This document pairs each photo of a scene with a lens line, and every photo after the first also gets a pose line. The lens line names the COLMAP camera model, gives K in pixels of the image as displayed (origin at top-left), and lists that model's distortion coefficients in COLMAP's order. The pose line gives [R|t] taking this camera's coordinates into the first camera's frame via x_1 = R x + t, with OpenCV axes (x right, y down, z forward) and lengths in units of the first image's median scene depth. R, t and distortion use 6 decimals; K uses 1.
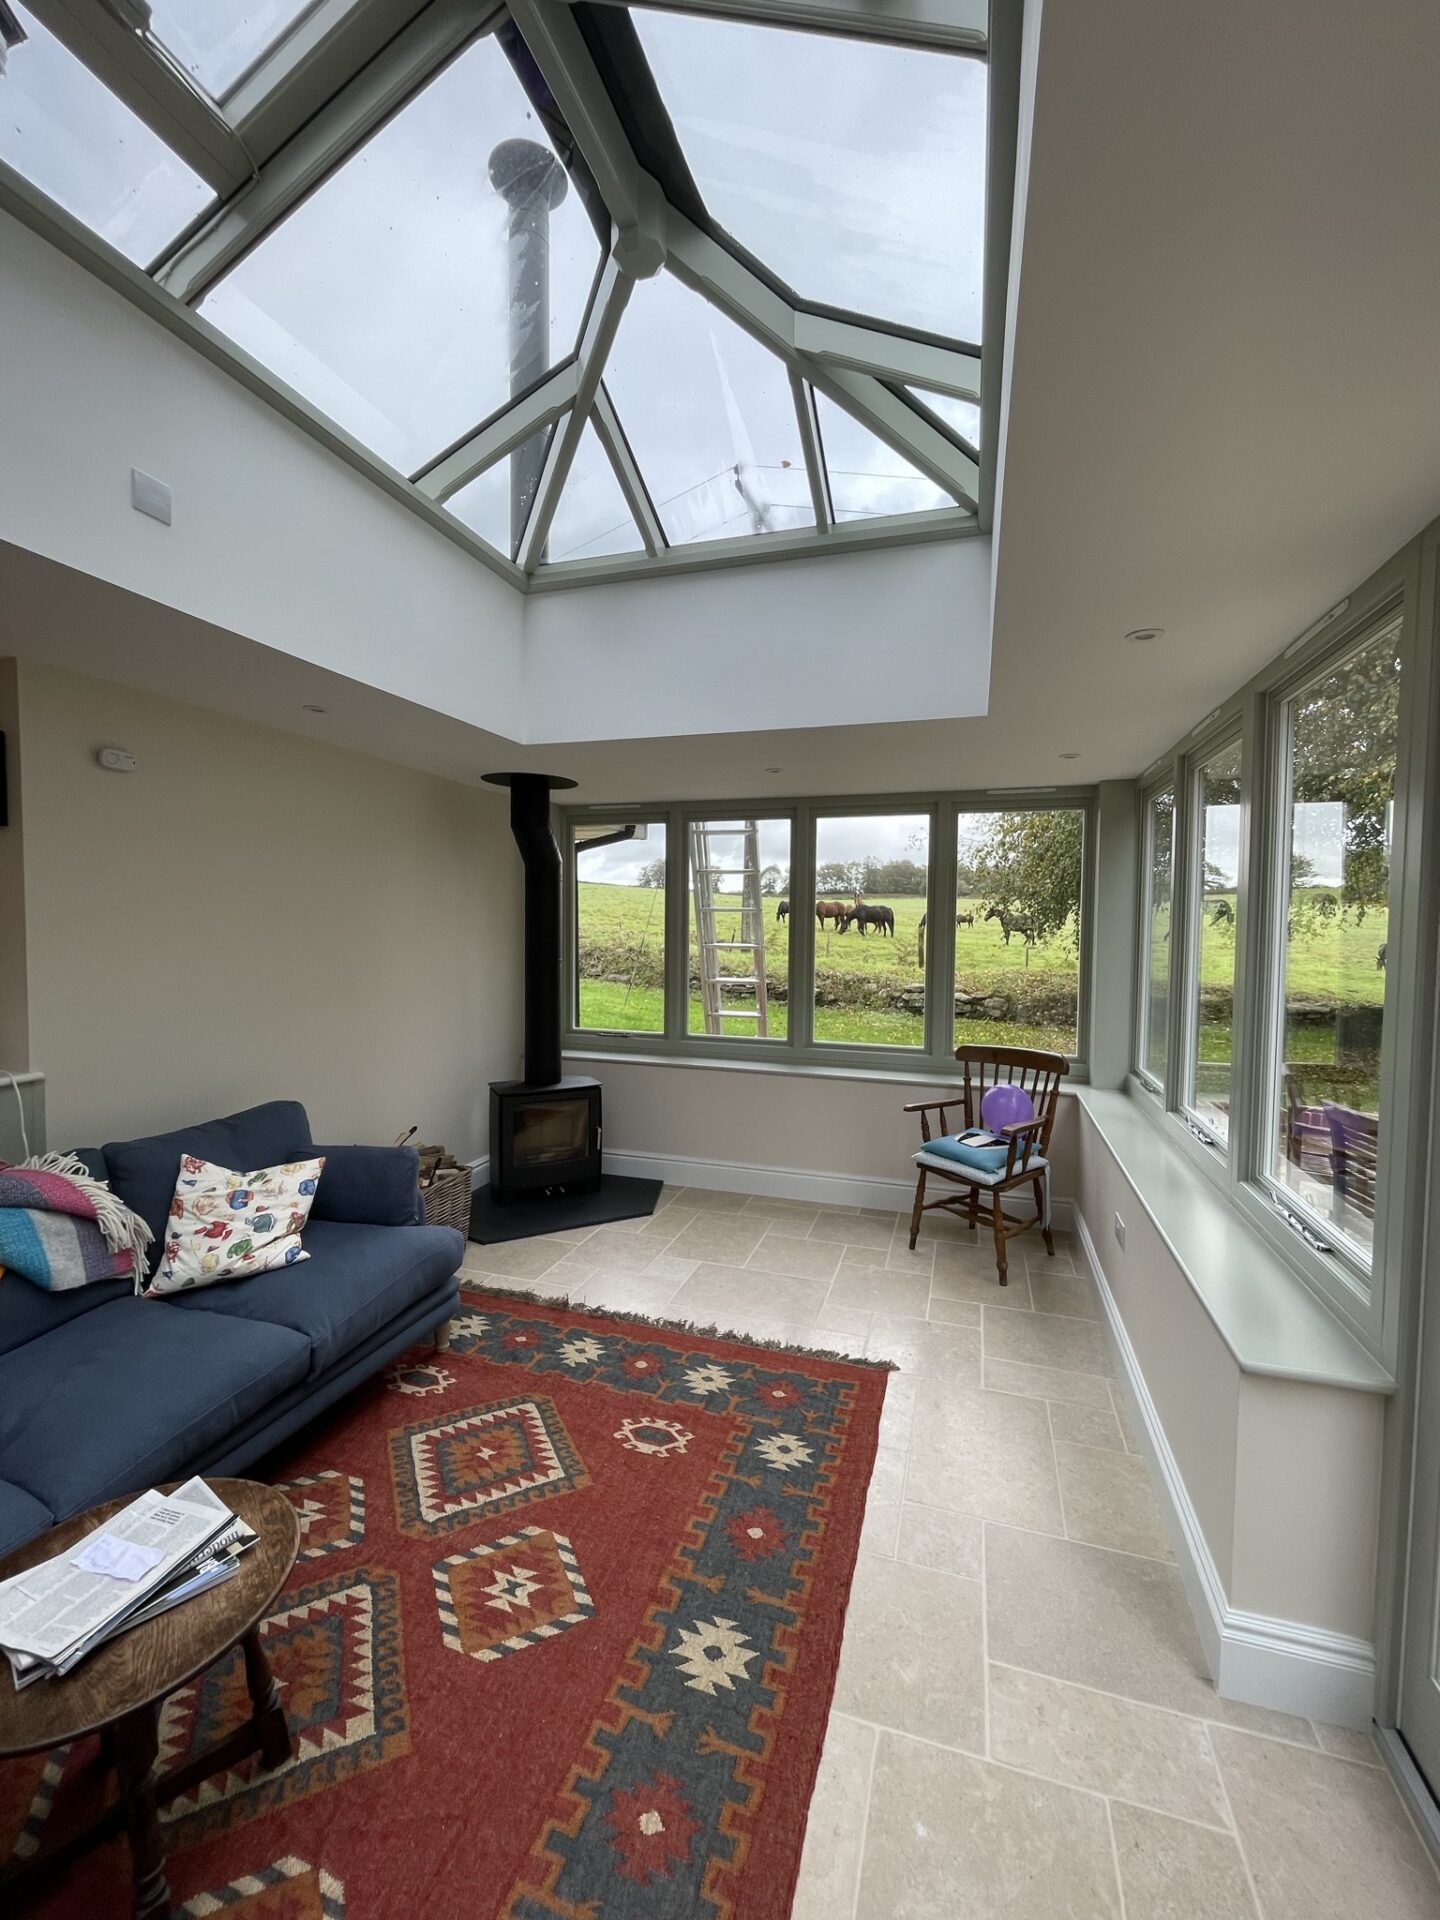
lens RADIAL K [[779.3, 0, 721.6], [0, 779.3, 960.3], [0, 0, 1]] dist [-0.000653, 0.000103]
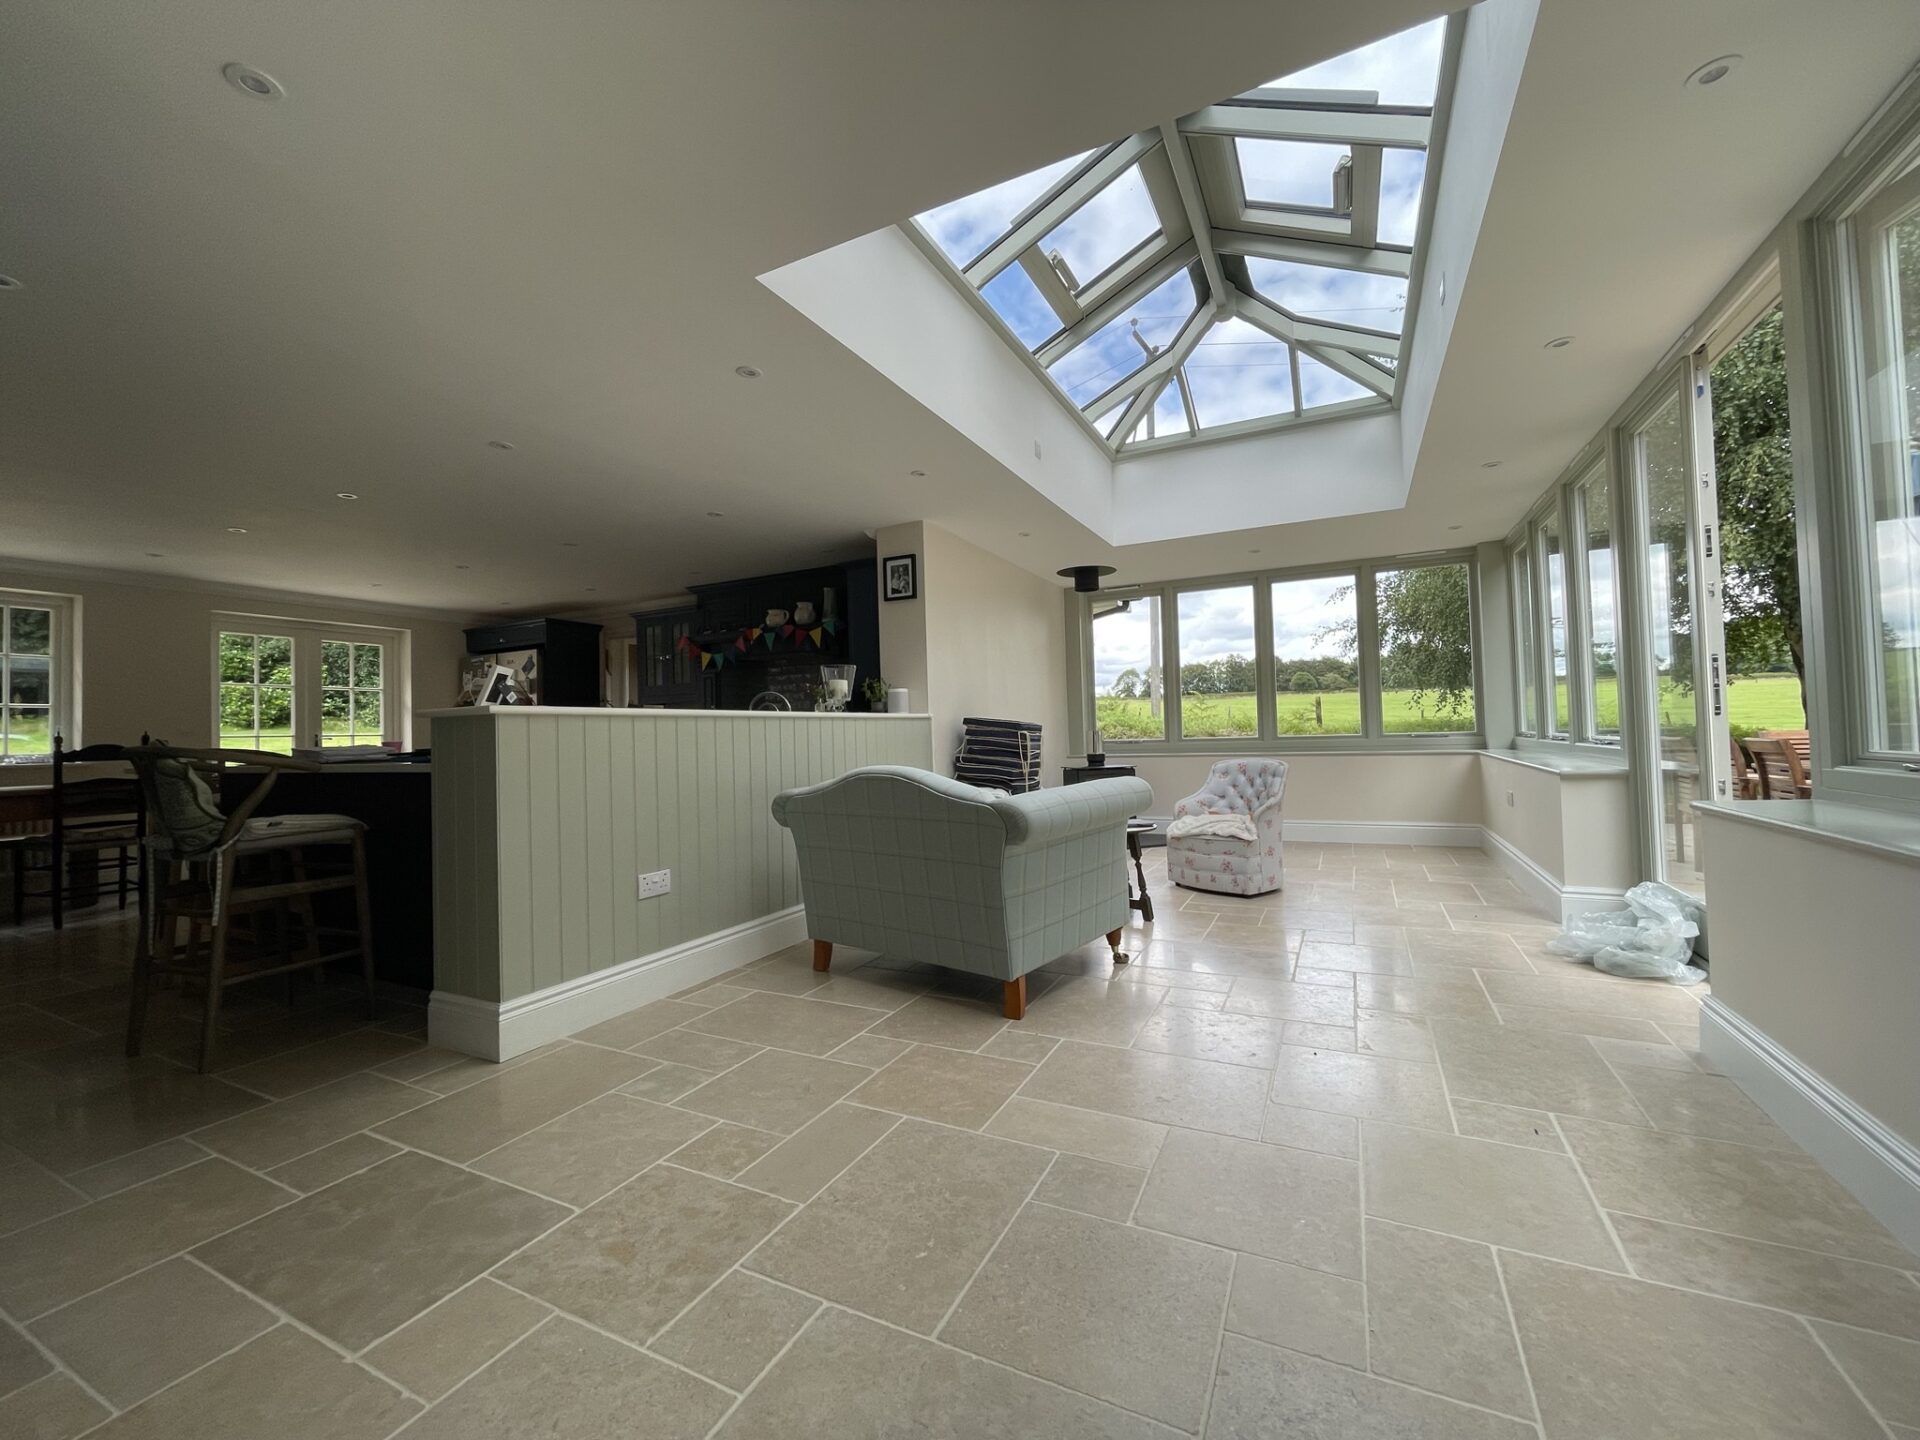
lens RADIAL K [[779.3, 0, 960.6], [0, 779.3, 710.8], [0, 0, 1]] dist [-0.000653, 0.000103]
pose [[0.987914, -0.044642, -0.148436, -0.363513], [0.033207, 0.996350, -0.078643, 0.222221], [0.151405, 0.072764, 0.985790, -0.762745]]
